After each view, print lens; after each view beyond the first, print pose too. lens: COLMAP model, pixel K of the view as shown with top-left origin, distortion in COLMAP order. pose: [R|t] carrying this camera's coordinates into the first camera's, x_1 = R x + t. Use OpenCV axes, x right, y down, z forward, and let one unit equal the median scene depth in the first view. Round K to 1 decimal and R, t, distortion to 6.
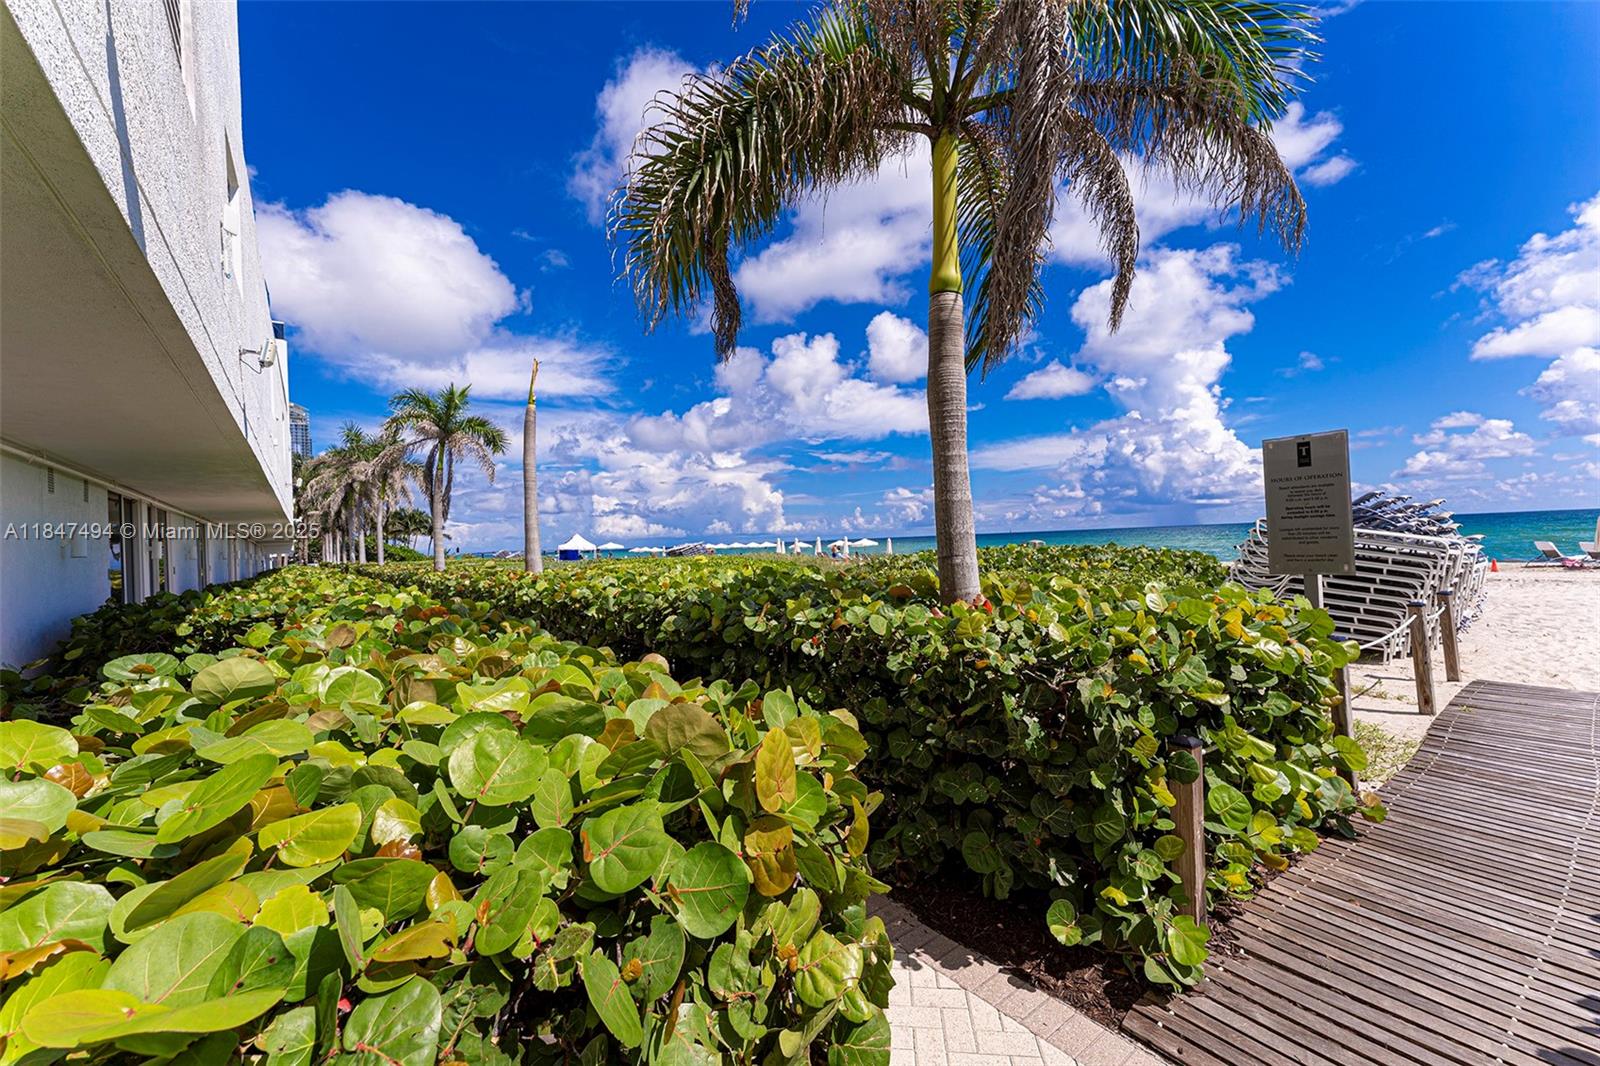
lens RADIAL K [[640.5, 0, 795.5], [0, 640.5, 538.4], [0, 0, 1]] dist [-0.000062, -0.000403]
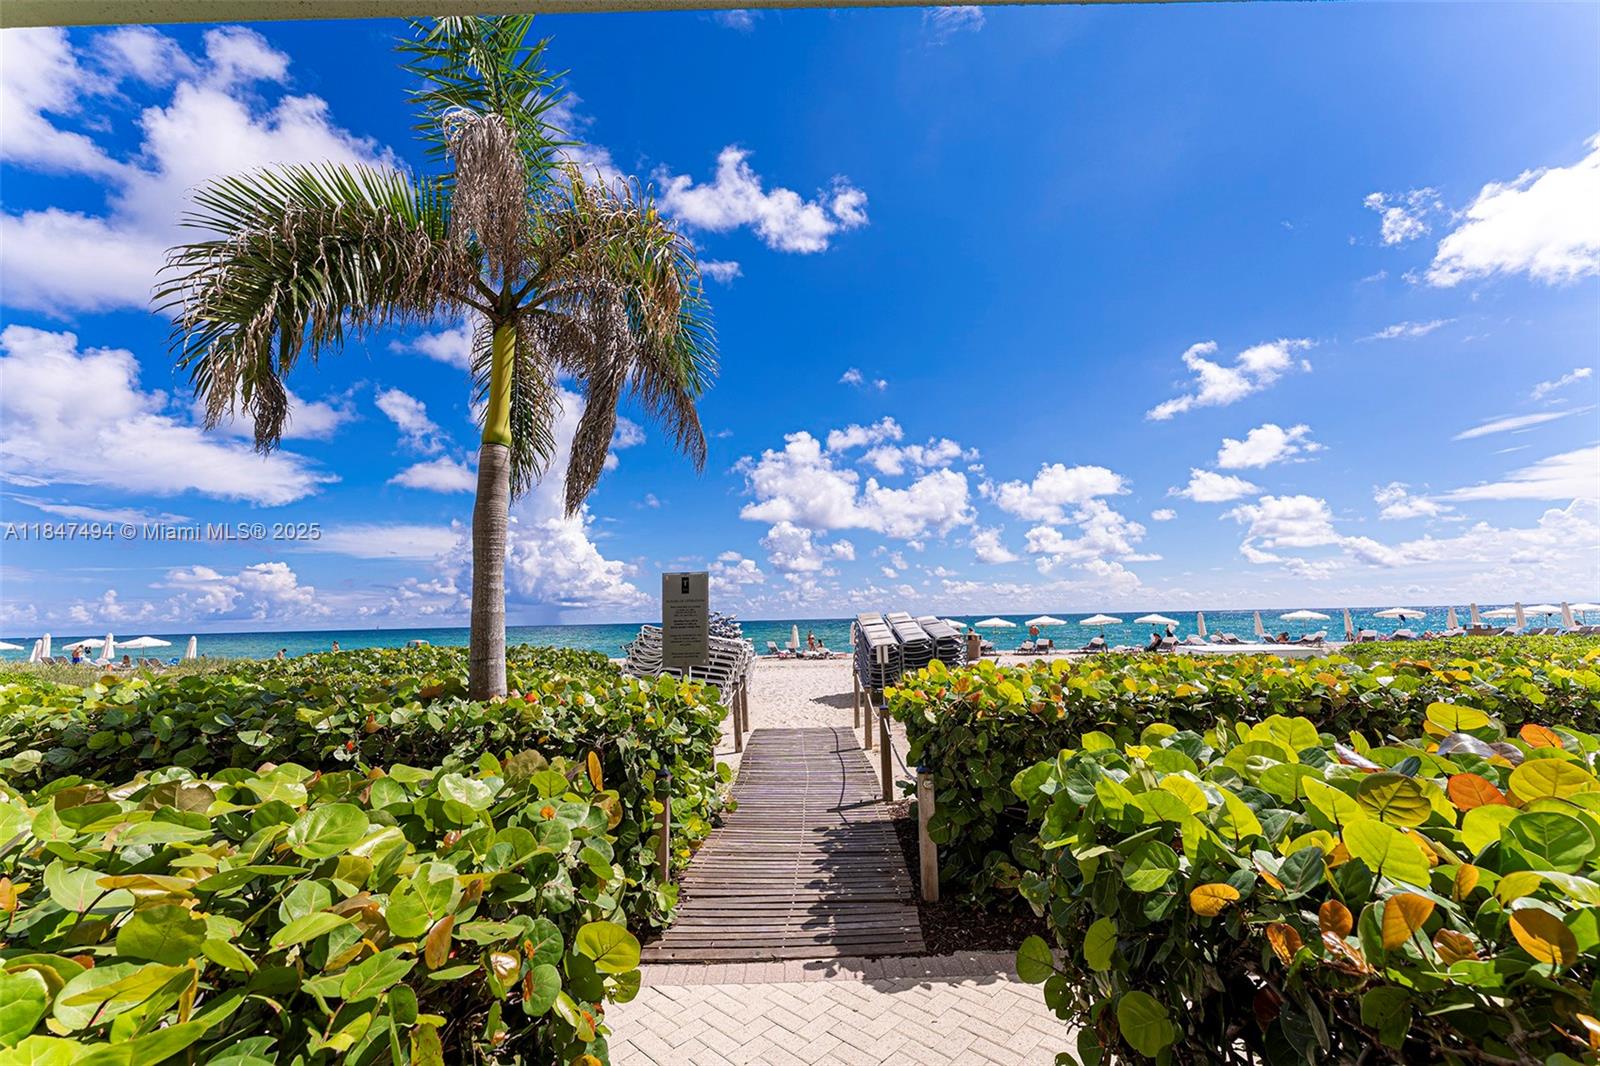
lens RADIAL K [[640.5, 0, 807.5], [0, 640.5, 543.9], [0, 0, 1]] dist [-0.000062, -0.000403]
pose [[0.600786, 0.120574, 0.790264, -0.009814], [-0.005351, 0.989144, -0.146851, -0.000329], [-0.799392, 0.083997, 0.594909, -0.005640]]
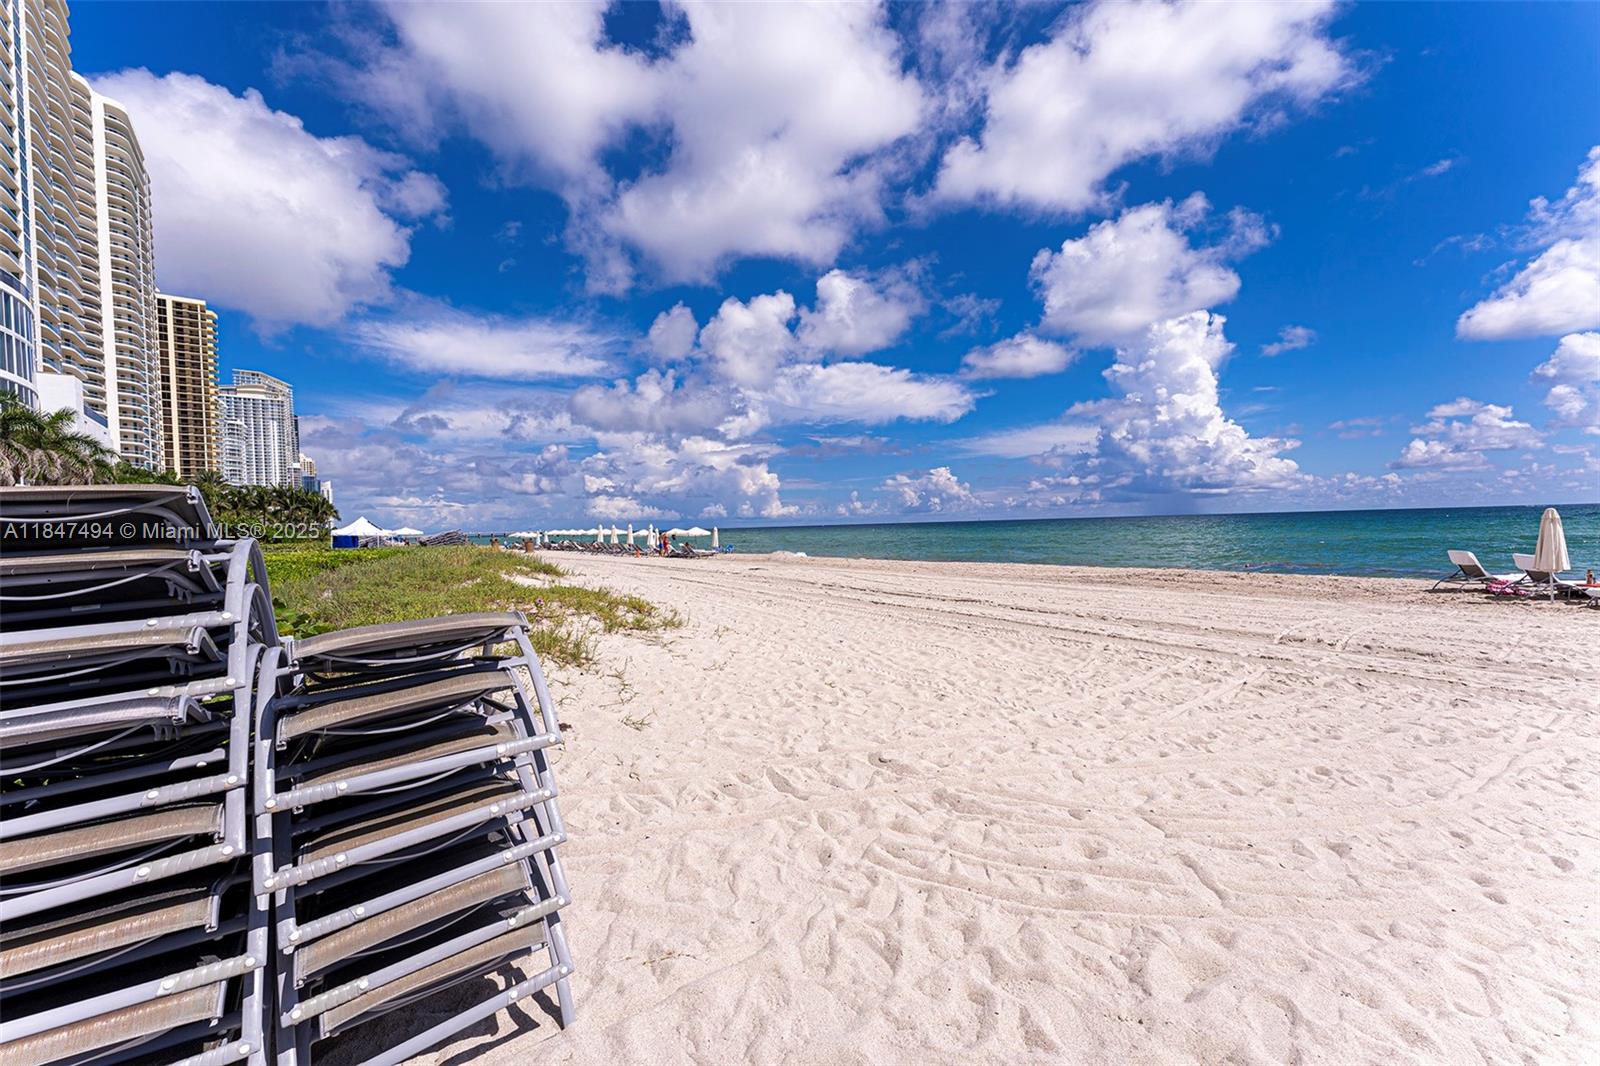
lens RADIAL K [[640.5, 0, 797.7], [0, 640.5, 524.9], [0, 0, 1]] dist [-0.000062, -0.000403]
pose [[0.999904, 0.013275, -0.004048, 0.099331], [-0.013261, 0.999906, 0.003437, -0.002596], [0.004093, -0.003383, 0.999986, 0.070529]]
